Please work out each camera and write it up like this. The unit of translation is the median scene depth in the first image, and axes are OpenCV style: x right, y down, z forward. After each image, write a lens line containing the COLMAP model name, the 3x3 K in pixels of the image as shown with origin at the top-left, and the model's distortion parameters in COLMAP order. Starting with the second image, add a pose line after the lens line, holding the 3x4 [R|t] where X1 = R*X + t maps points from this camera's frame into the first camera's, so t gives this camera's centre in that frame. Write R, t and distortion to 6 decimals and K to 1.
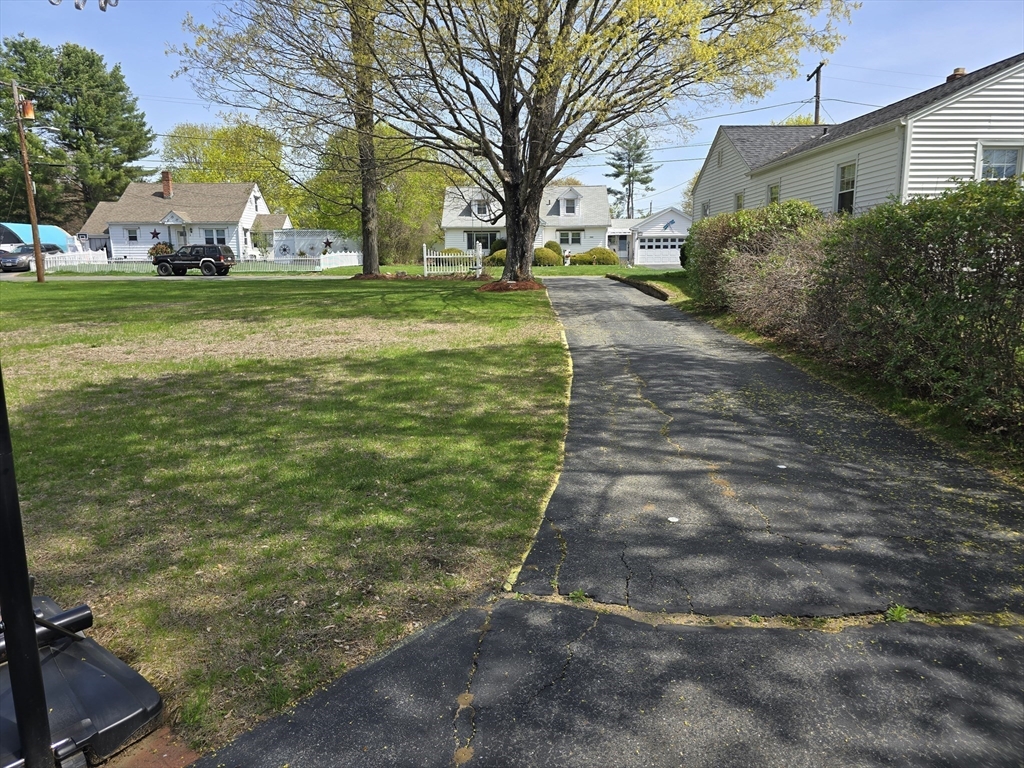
lens RADIAL K [[688.3, 0, 506.6], [0, 688.3, 385.5], [0, 0, 1]] dist [0.055584, -0.061869]
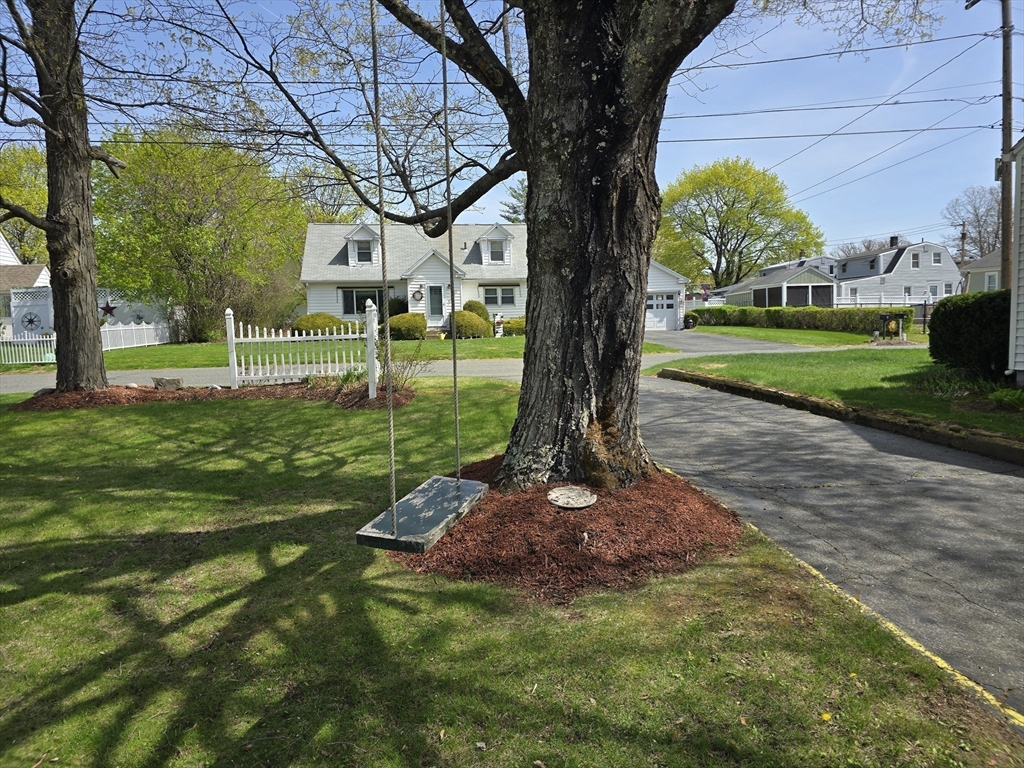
lens RADIAL K [[688.3, 0, 518.1], [0, 688.3, 385.5], [0, 0, 1]] dist [0.055584, -0.061869]
pose [[0.982213, -0.036991, 0.184090, -0.018095], [0.052768, 0.995271, -0.081557, -0.069736], [-0.180202, 0.089820, 0.979520, 0.339311]]
